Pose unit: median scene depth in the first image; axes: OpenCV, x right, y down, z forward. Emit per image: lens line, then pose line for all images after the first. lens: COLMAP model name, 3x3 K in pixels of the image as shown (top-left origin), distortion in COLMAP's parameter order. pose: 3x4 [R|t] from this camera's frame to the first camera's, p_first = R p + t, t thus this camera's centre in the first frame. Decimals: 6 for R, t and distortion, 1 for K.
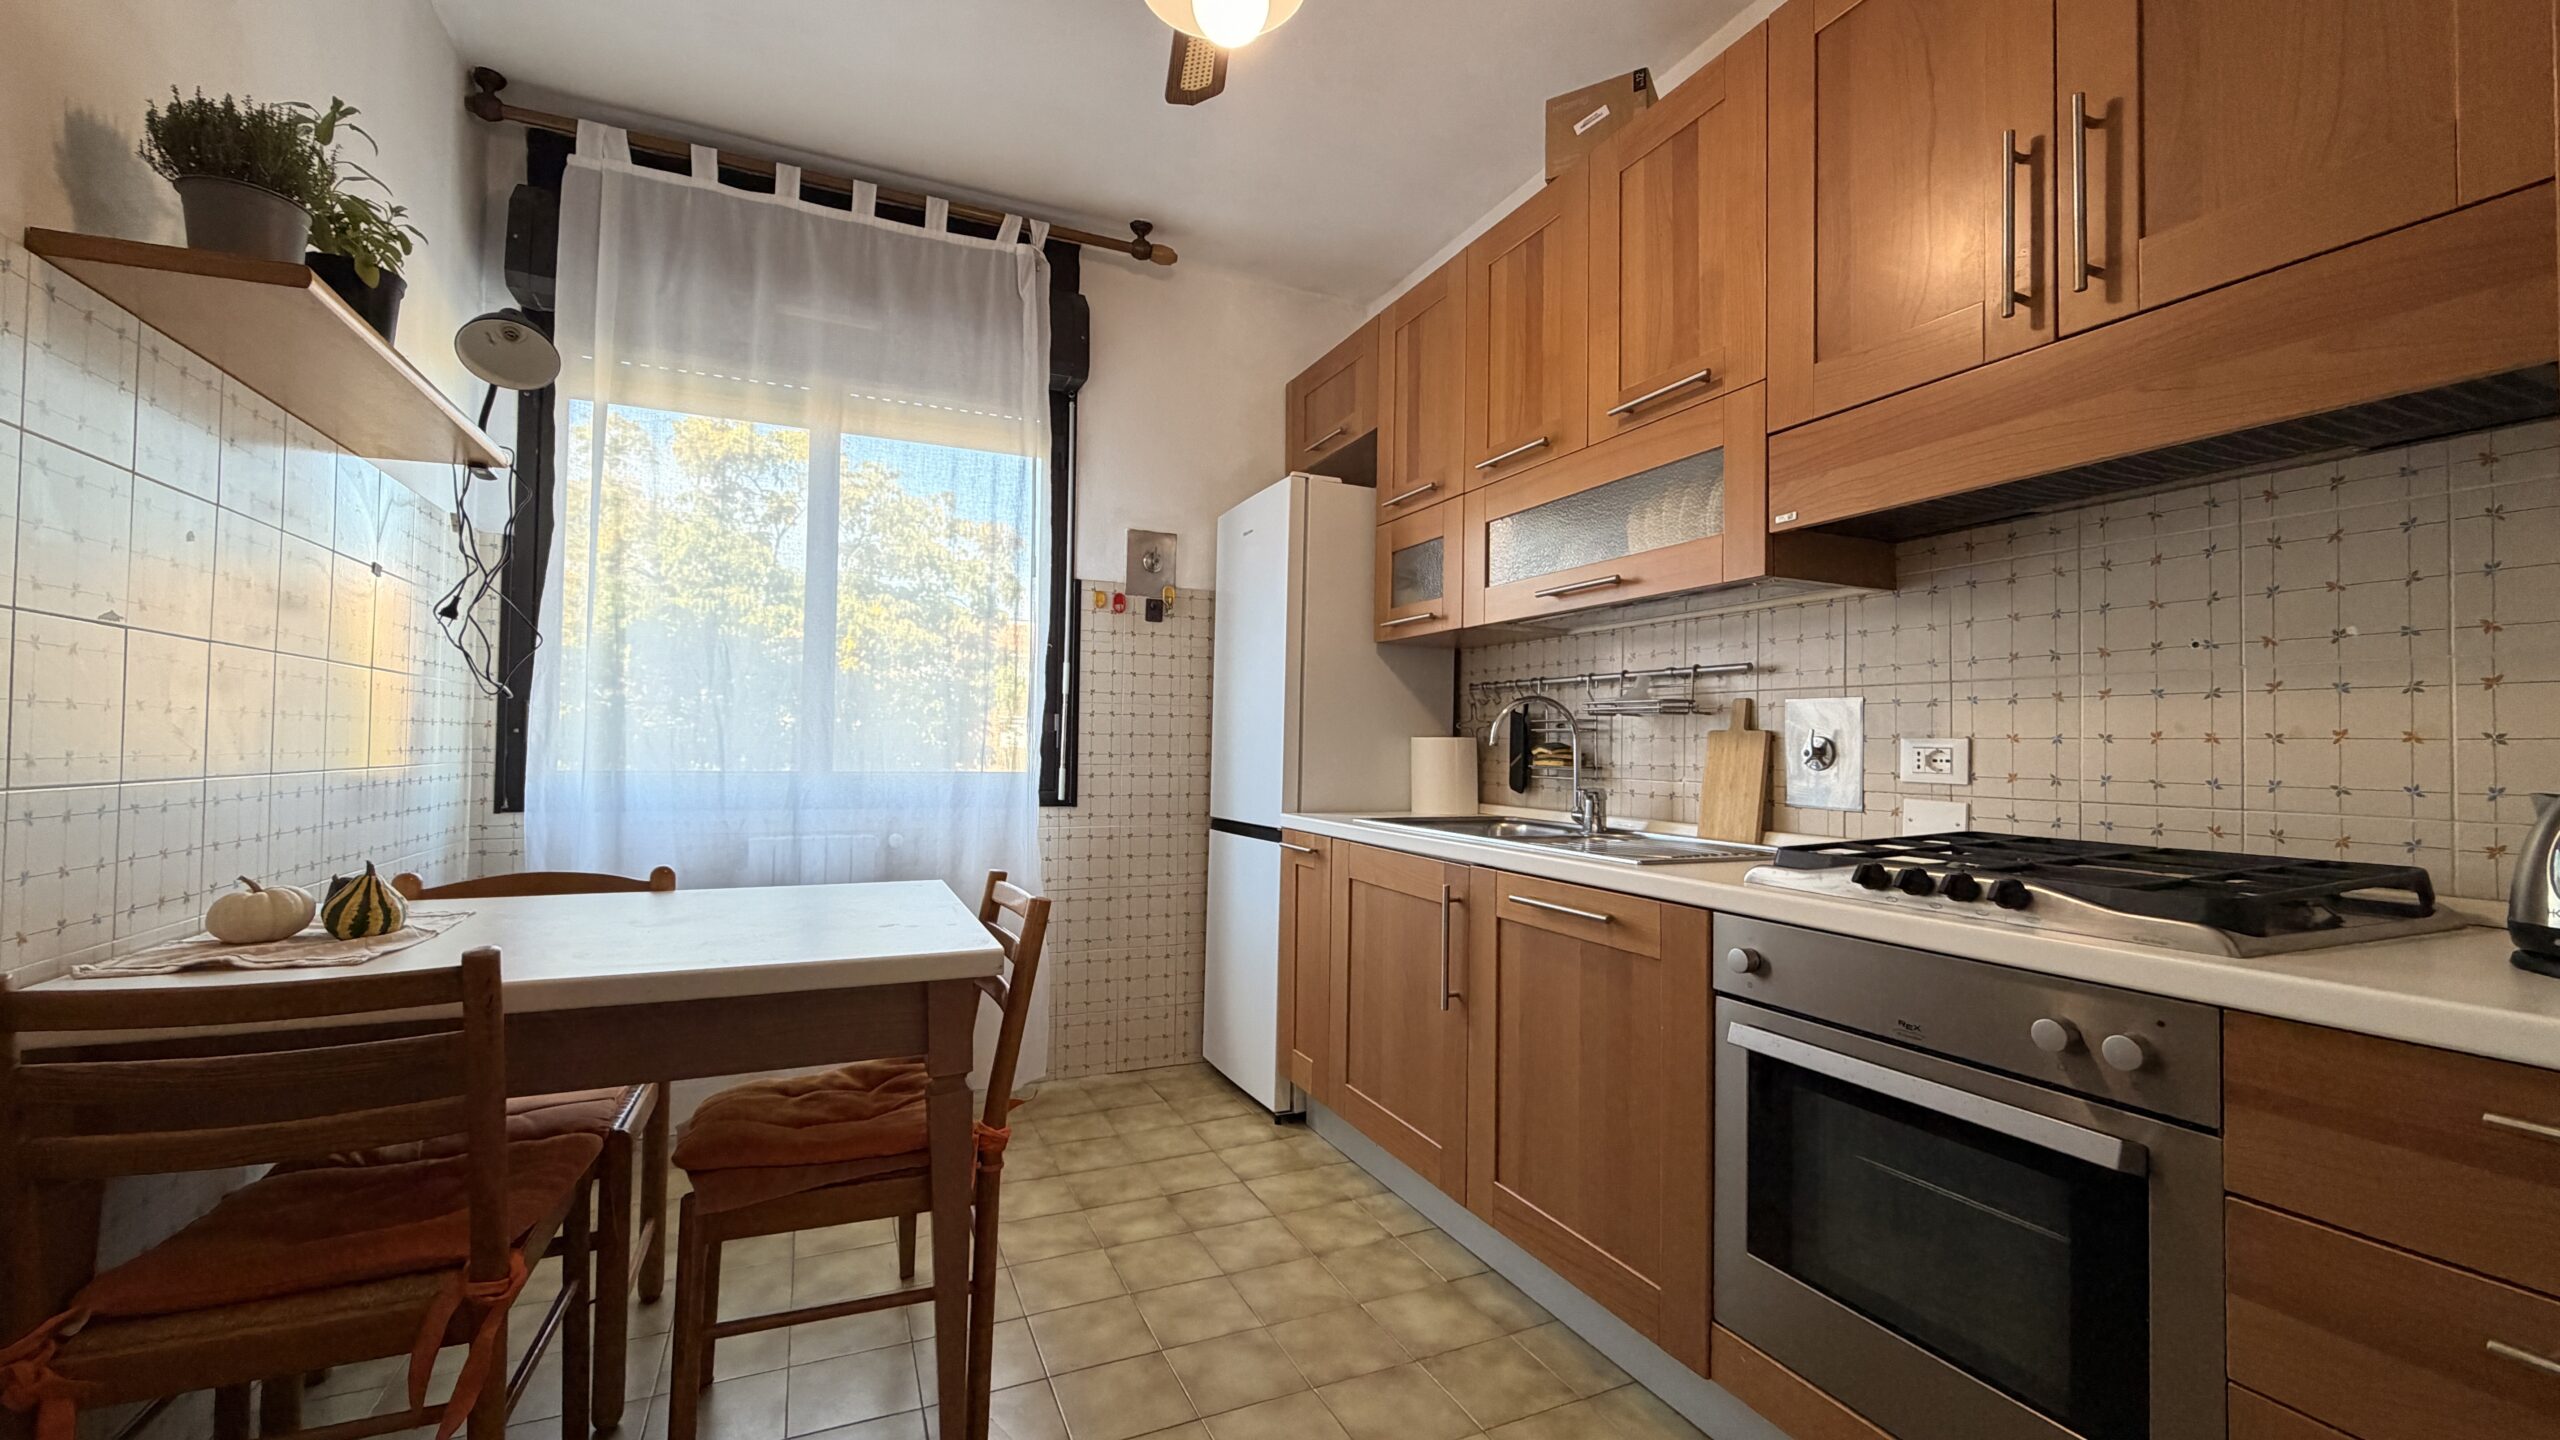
lens RADIAL K [[1020.3, 0, 1275.6], [0, 1020.3, 719.3], [0, 0, 1]] dist [-0.001939, 0.000792]
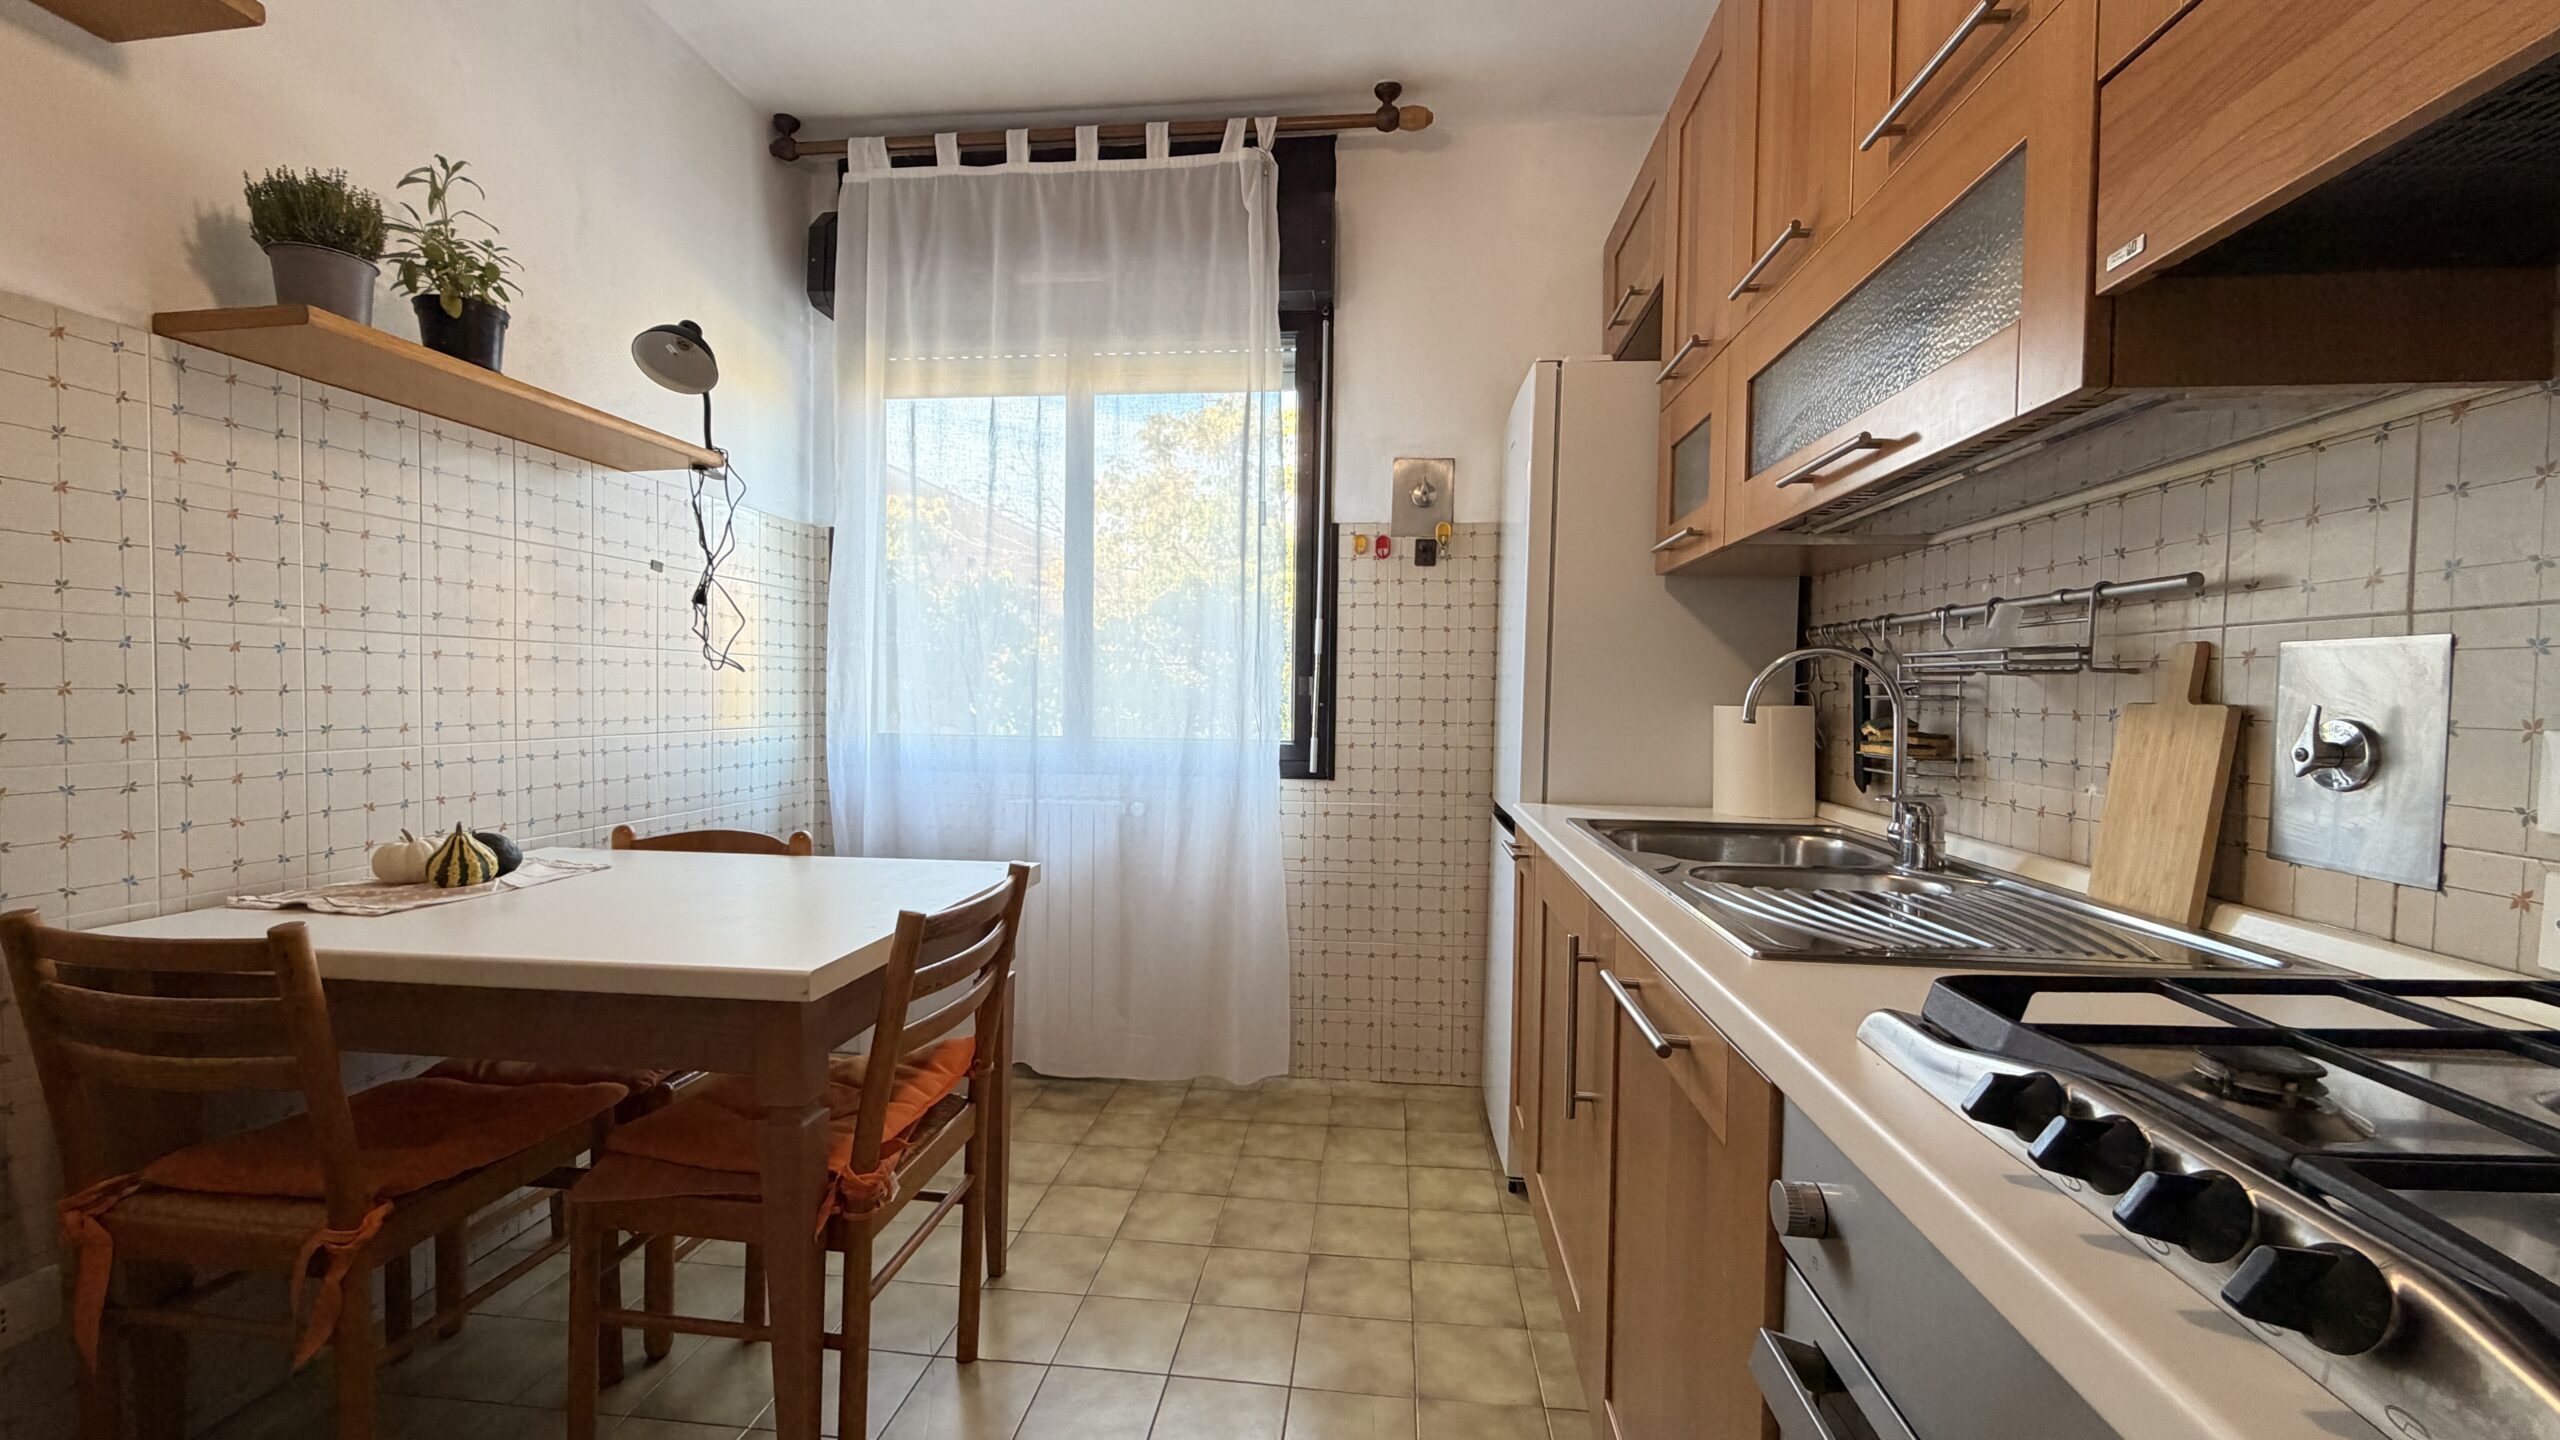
lens RADIAL K [[1020.3, 0, 1274.9], [0, 1020.3, 719.8], [0, 0, 1]] dist [-0.001939, 0.000792]
pose [[0.860261, 0.010807, -0.509739, 0.334997], [0.012804, 0.999002, 0.042789, -0.009551], [0.509693, -0.043336, 0.859264, 0.328049]]
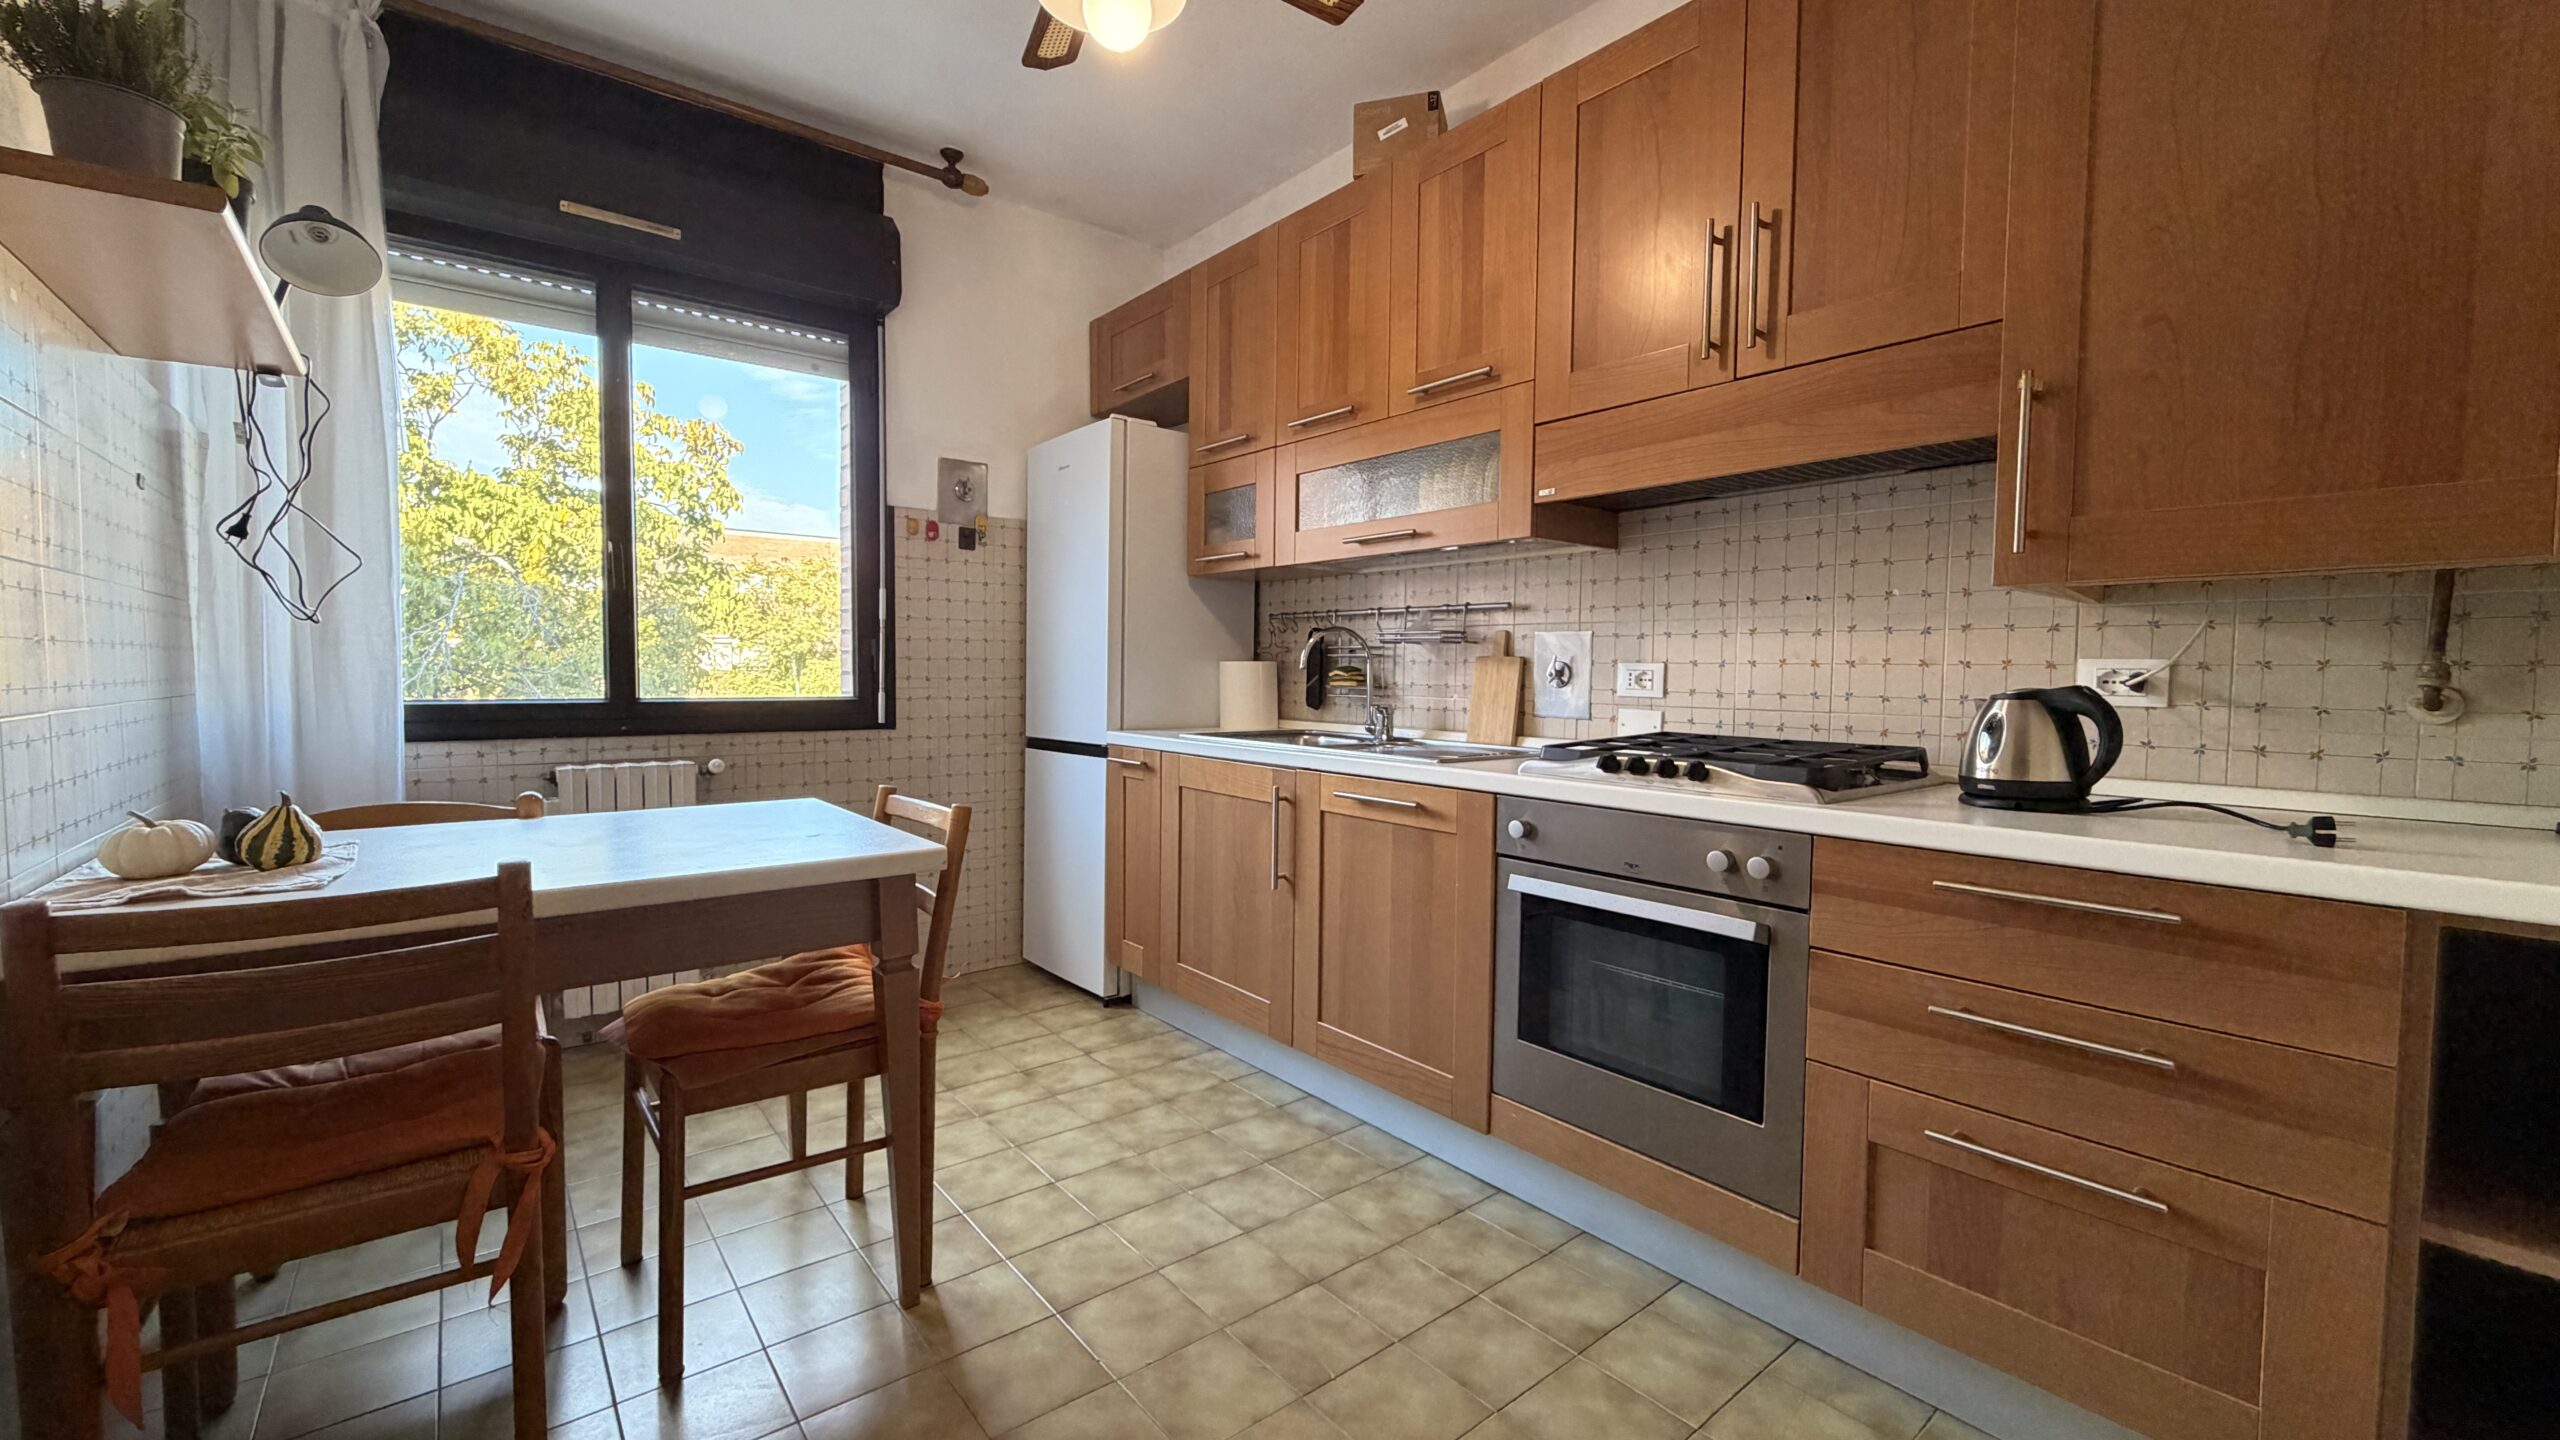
lens RADIAL K [[1020.3, 0, 1277.1], [0, 1020.3, 717.8], [0, 0, 1]] dist [-0.001939, 0.000792]
pose [[0.966562, -0.016725, 0.255886, -0.134437], [-0.002978, 0.997072, 0.076417, -0.009245], [-0.256415, -0.074624, 0.963682, -0.144217]]
